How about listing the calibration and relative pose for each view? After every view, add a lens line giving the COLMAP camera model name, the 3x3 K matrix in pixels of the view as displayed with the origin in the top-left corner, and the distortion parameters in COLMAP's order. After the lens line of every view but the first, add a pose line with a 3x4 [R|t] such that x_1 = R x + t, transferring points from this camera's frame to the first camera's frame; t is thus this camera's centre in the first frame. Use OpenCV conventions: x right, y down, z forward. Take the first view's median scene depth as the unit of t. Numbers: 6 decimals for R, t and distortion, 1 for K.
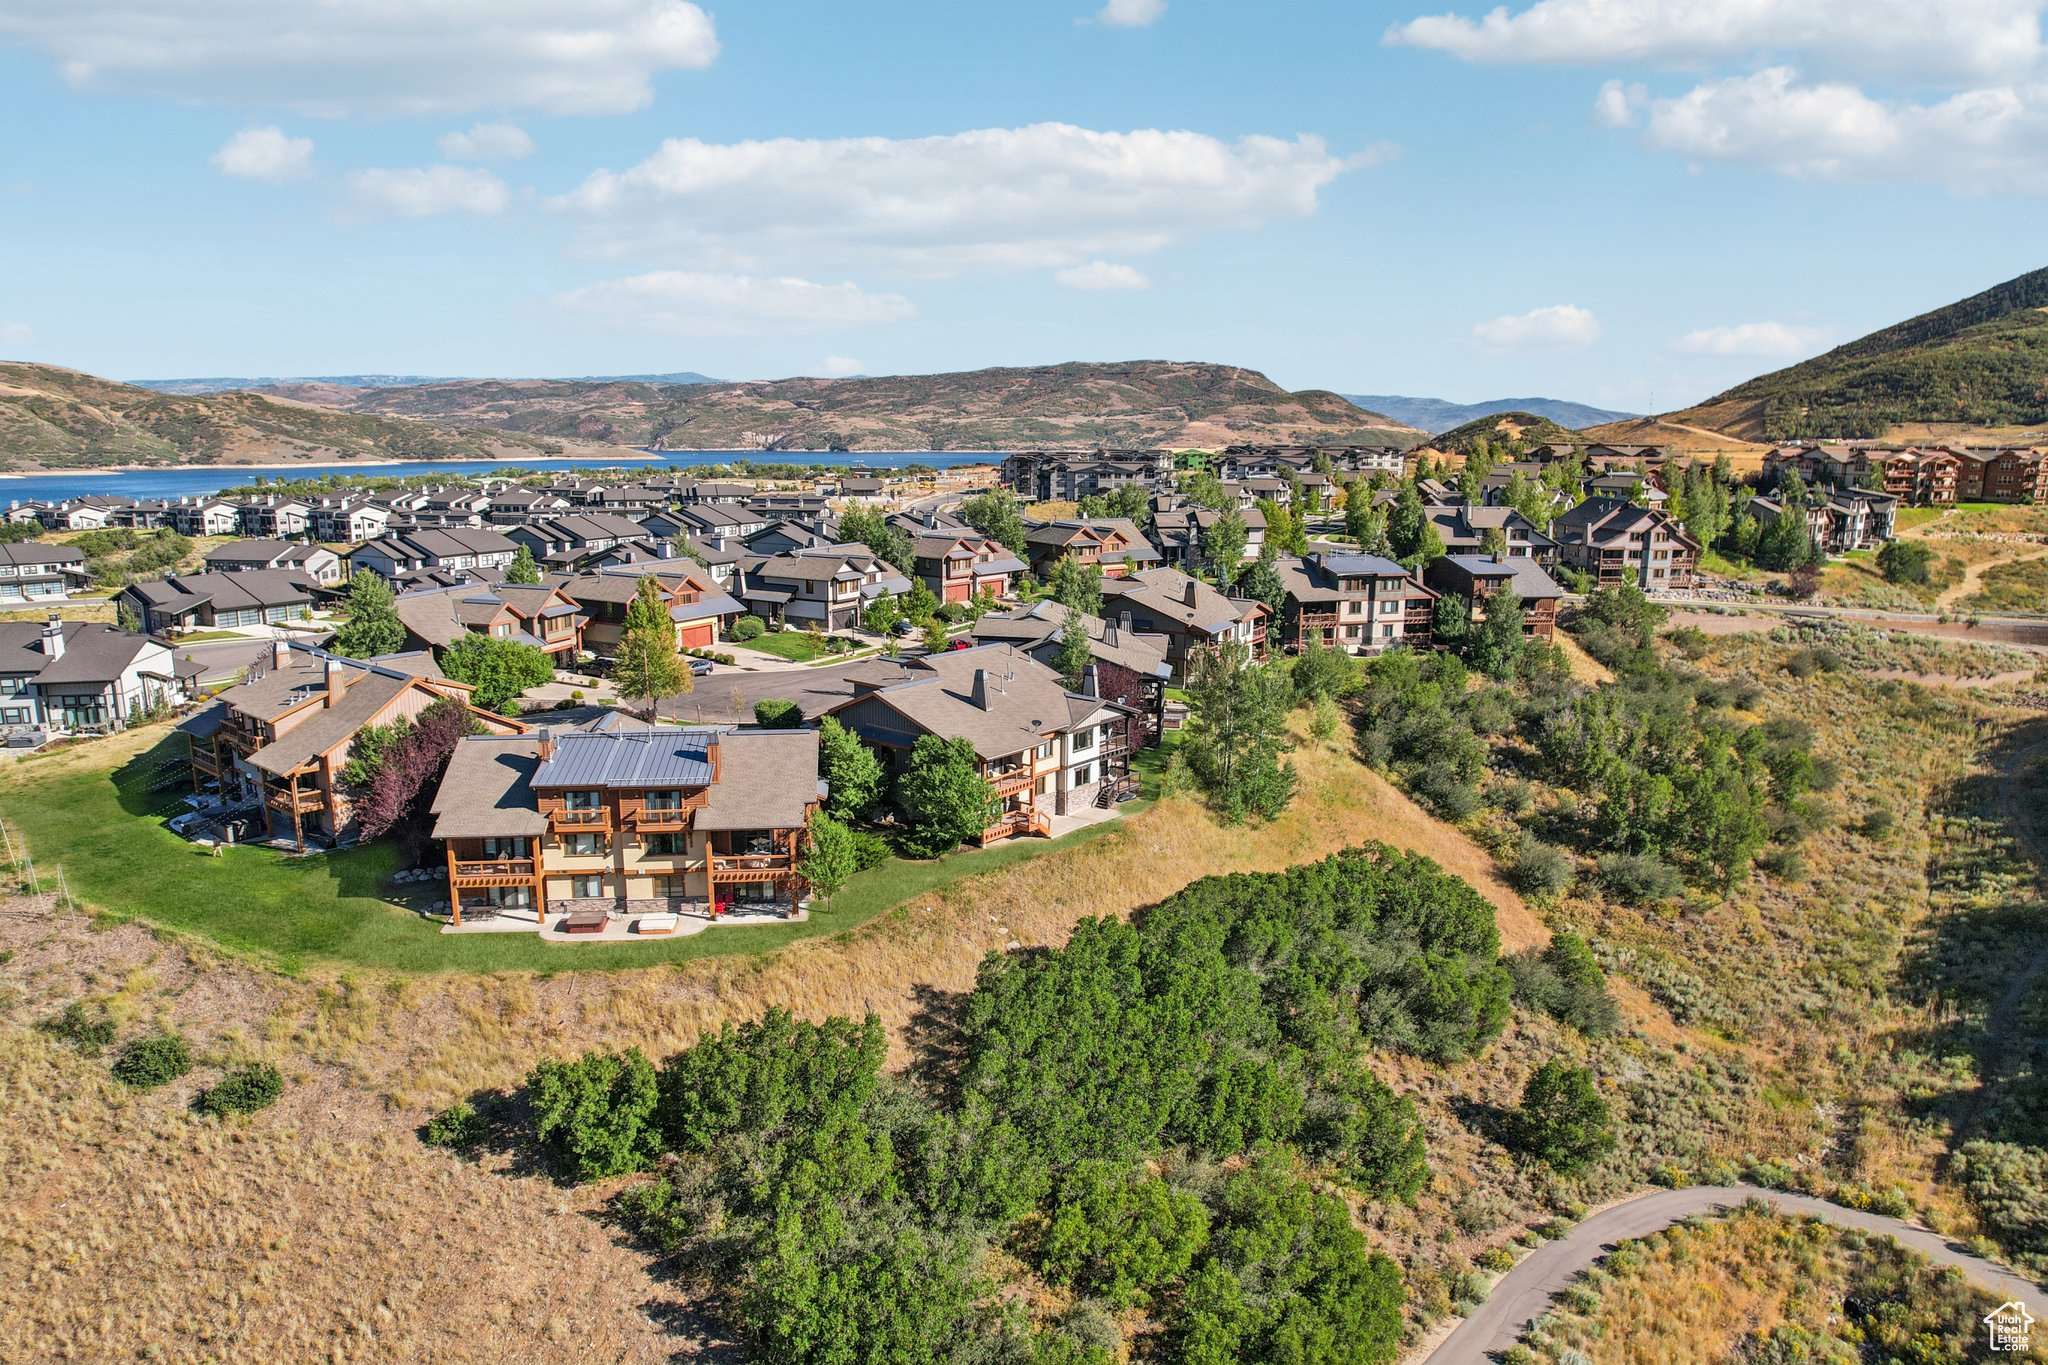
lens RADIAL K [[1312.3, 0, 1024.0], [0, 1312.3, 682.5], [0, 0, 1]] dist [-0.089381, 0.079766]
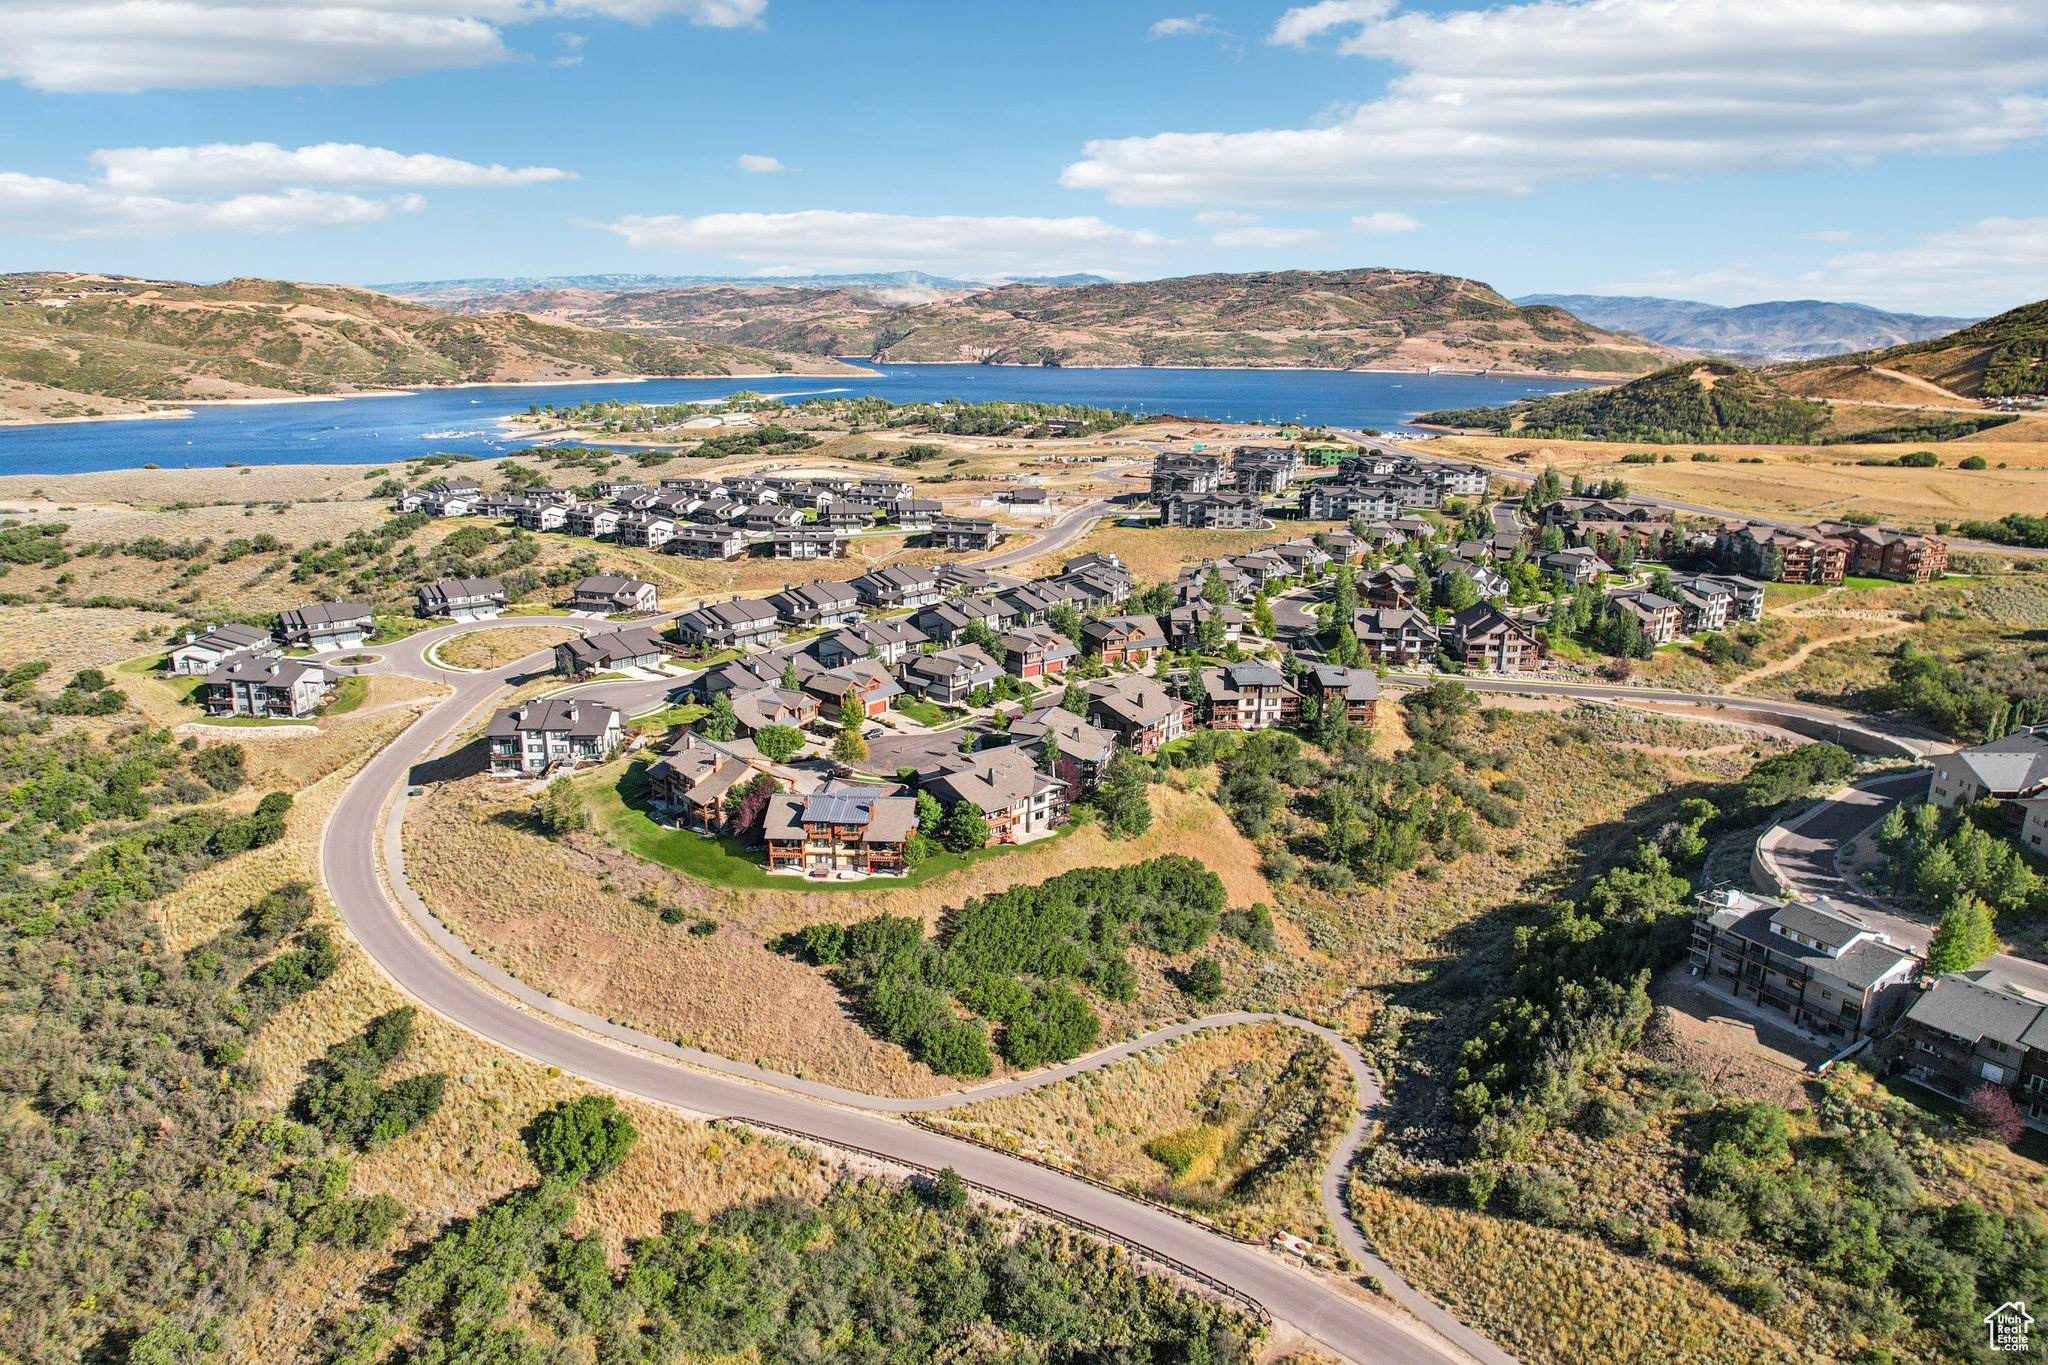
lens RADIAL K [[1312.3, 0, 1024.0], [0, 1312.3, 682.5], [0, 0, 1]] dist [-0.089381, 0.079766]
pose [[0.986480, 0.045074, -0.157559, 0.234163], [-0.033046, 0.996394, 0.078146, -0.211501], [0.160513, -0.071883, 0.984413, -0.757085]]
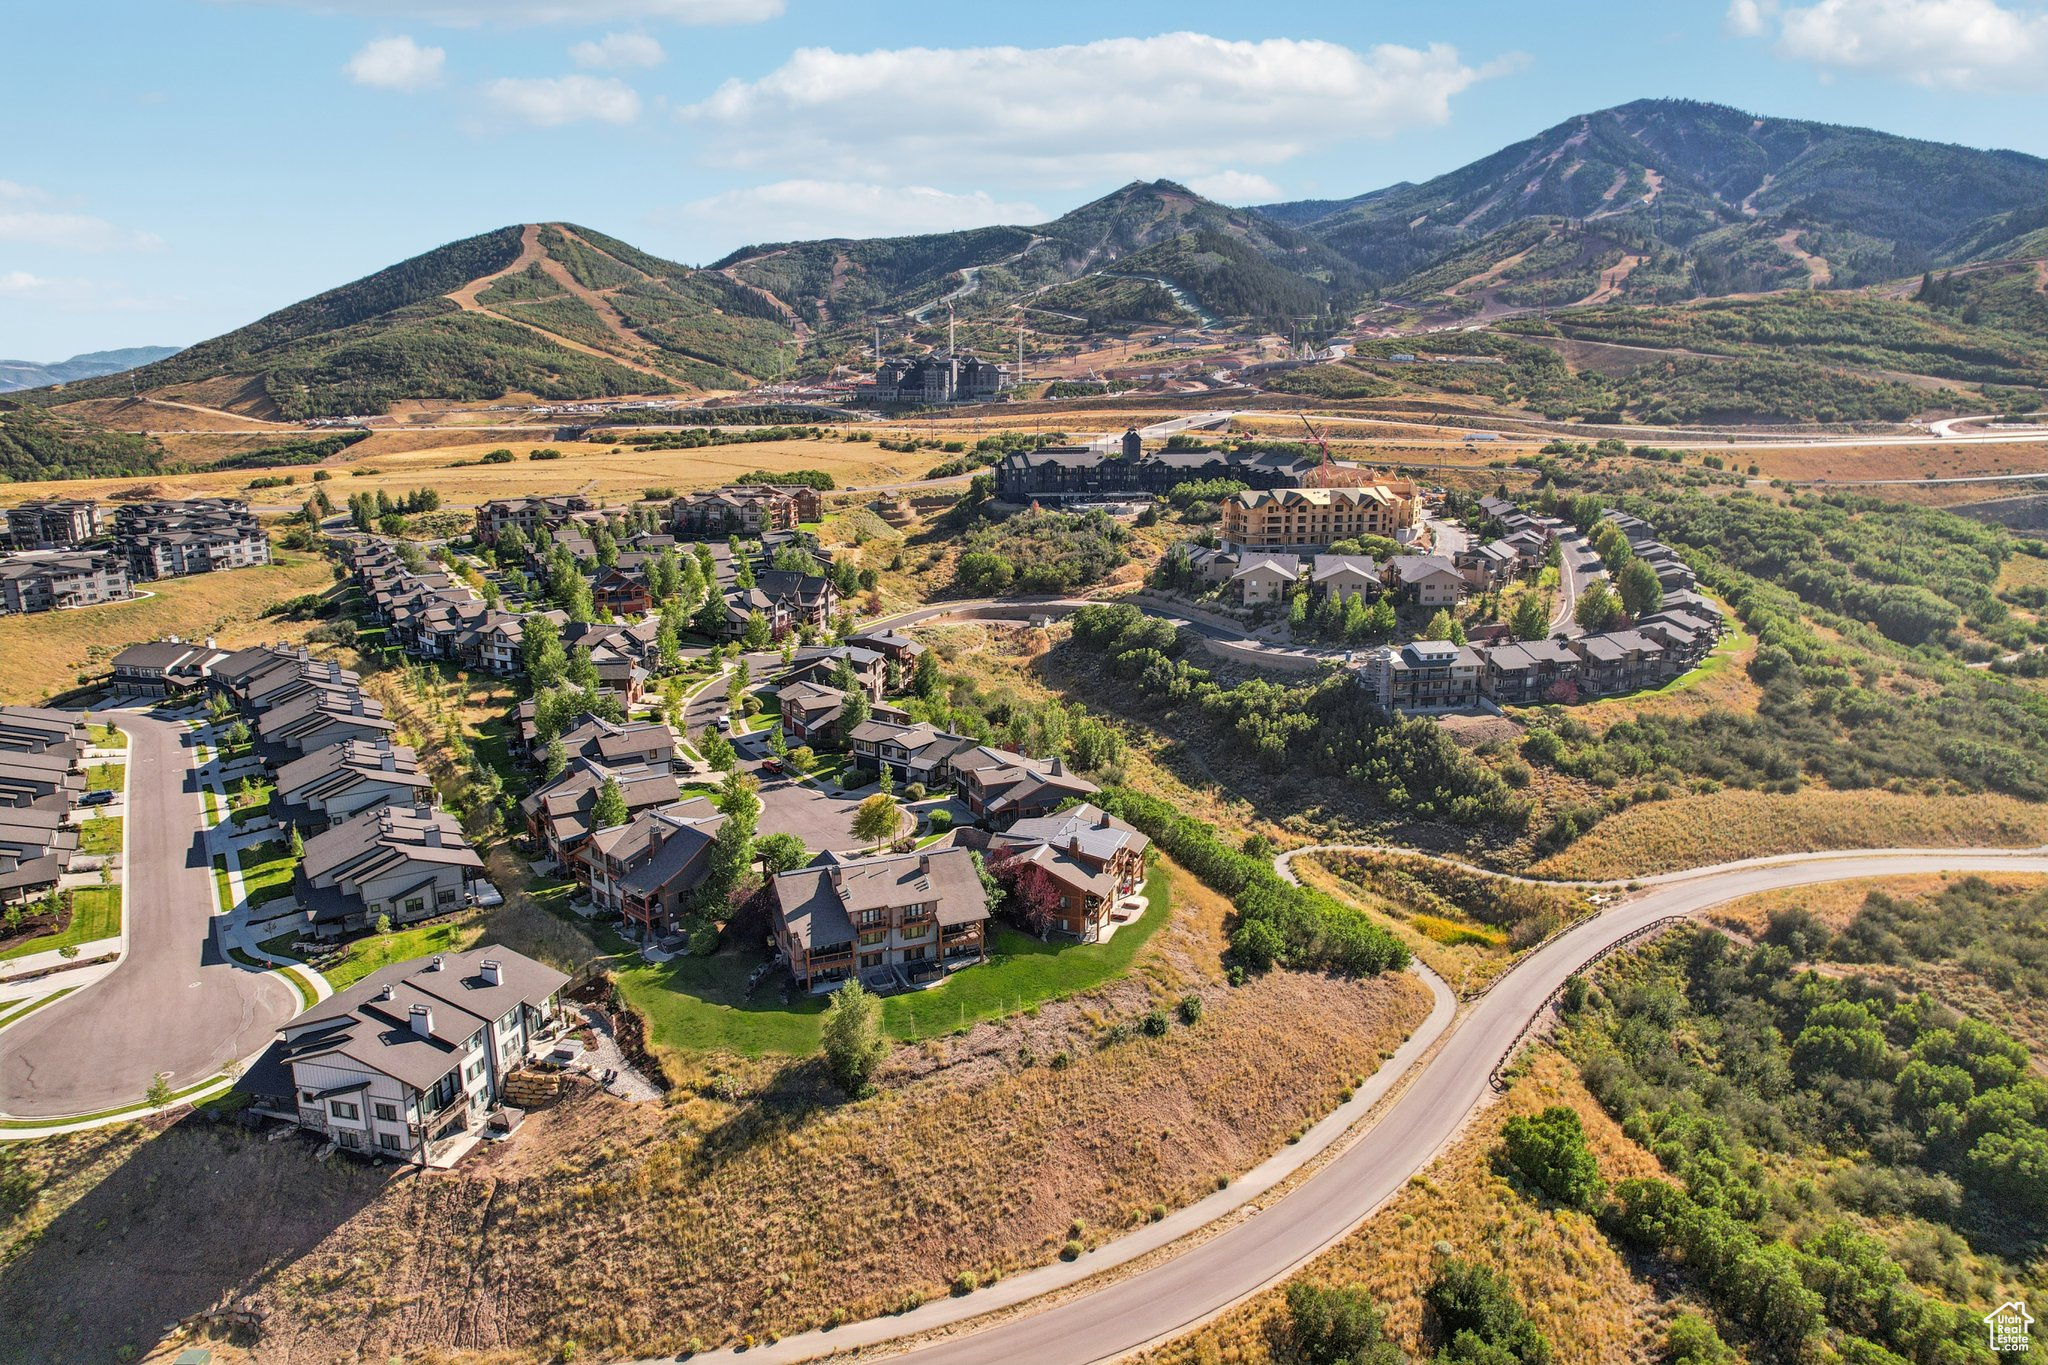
lens RADIAL K [[1312.3, 0, 1024.0], [0, 1312.3, 682.5], [0, 0, 1]] dist [-0.089381, 0.079766]
pose [[0.430504, -0.210625, 0.877669, -1.138391], [0.173433, 0.973575, 0.148570, -0.272564], [-0.885769, 0.088257, 0.455658, 0.072379]]
